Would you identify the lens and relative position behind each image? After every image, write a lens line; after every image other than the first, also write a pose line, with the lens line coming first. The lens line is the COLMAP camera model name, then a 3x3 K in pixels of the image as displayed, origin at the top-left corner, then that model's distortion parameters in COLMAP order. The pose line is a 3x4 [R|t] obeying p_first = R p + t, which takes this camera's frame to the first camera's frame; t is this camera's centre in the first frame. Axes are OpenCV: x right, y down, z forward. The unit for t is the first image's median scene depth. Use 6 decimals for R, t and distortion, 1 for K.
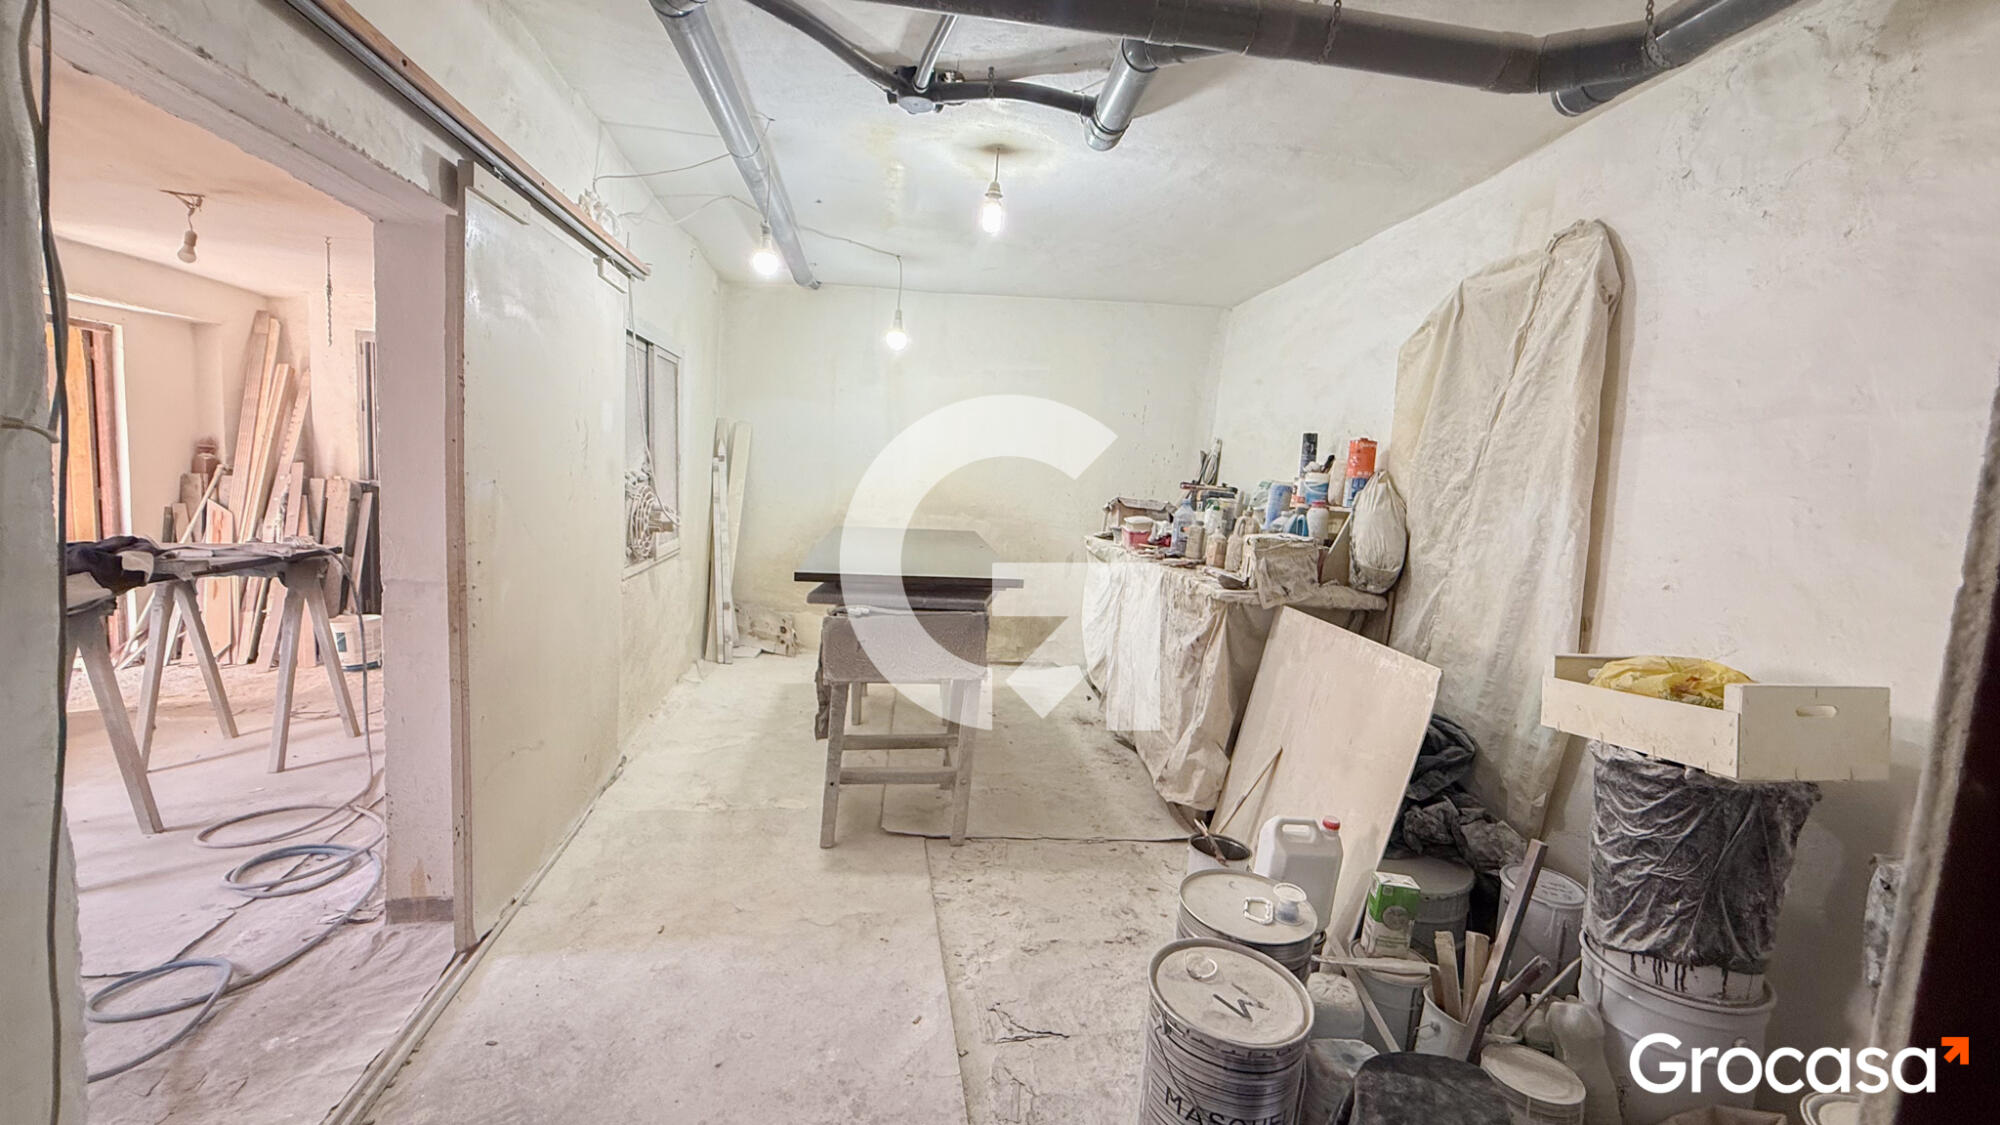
lens RADIAL K [[802.8, 0, 993.8], [0, 802.8, 559.9], [0, 0, 1]] dist [0.000054, 0.000370]
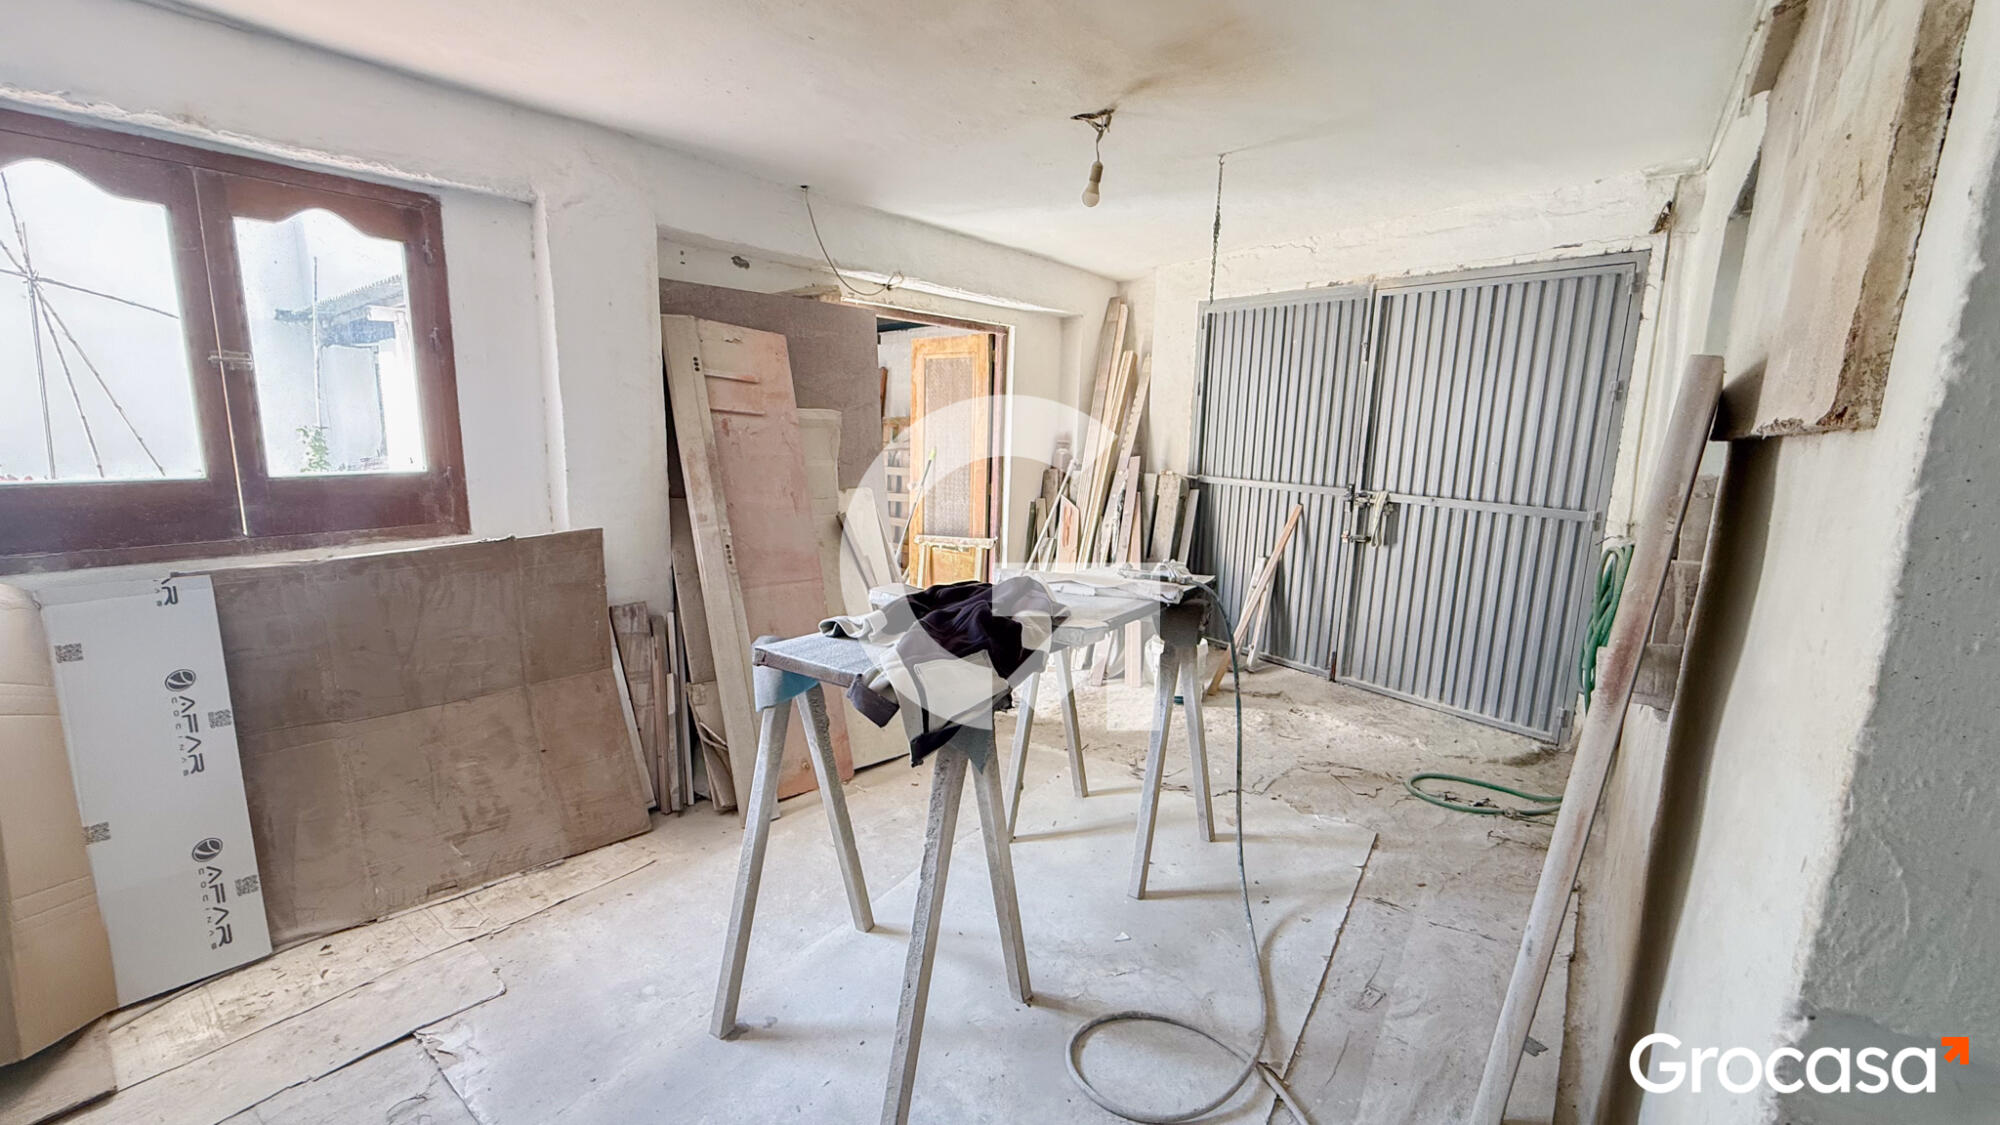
lens RADIAL K [[802.8, 0, 992.2], [0, 802.8, 568.6], [0, 0, 1]] dist [0.000054, 0.000370]
pose [[0.678371, 0.088285, -0.729396, -0.299052], [-0.061751, 0.996093, 0.063135, -0.041644], [0.732120, 0.002212, 0.681172, 0.255906]]
